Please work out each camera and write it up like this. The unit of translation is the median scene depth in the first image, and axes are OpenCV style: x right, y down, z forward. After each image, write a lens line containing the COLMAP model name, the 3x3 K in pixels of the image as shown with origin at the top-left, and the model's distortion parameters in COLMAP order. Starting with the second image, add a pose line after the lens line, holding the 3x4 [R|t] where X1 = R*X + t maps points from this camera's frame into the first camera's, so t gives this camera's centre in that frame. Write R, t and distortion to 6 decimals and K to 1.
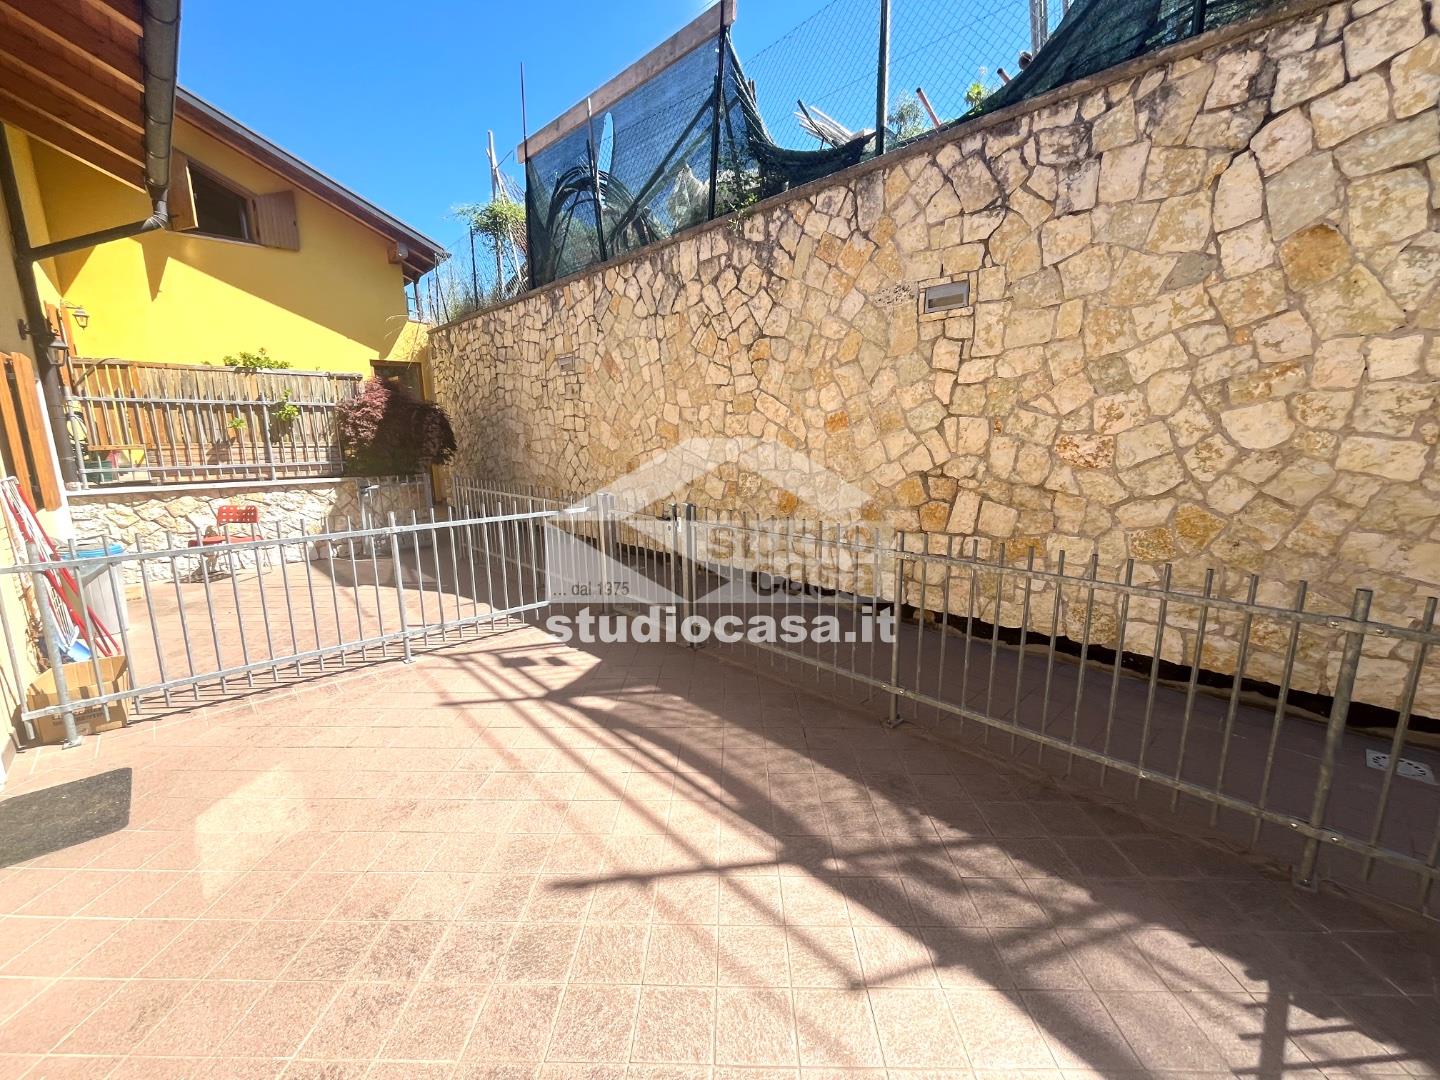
lens RADIAL K [[583.7, 0, 720.6], [0, 583.7, 540.6], [0, 0, 1]] dist [-0.003774, 0.000161]
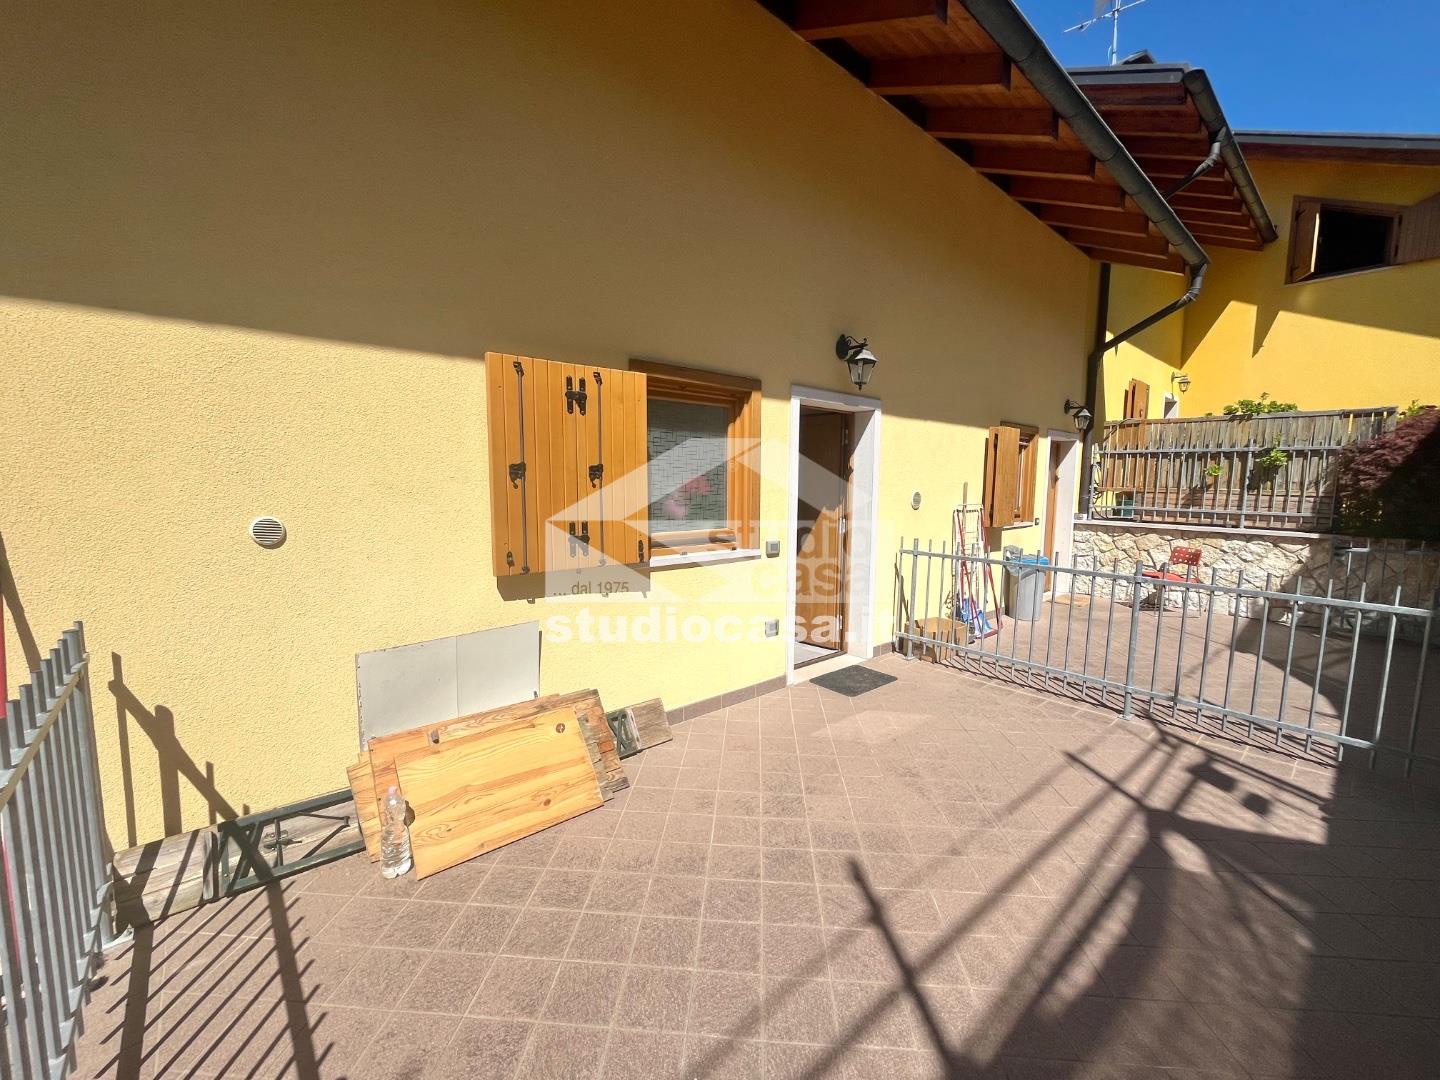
lens RADIAL K [[583.7, 0, 722.8], [0, 583.7, 542.1], [0, 0, 1]] dist [-0.003774, 0.000161]
pose [[-0.040271, 0.117839, -0.992216, 0.356633], [-0.191725, 0.973658, 0.123417, -0.056482], [0.980622, 0.195202, -0.016618, 0.280373]]
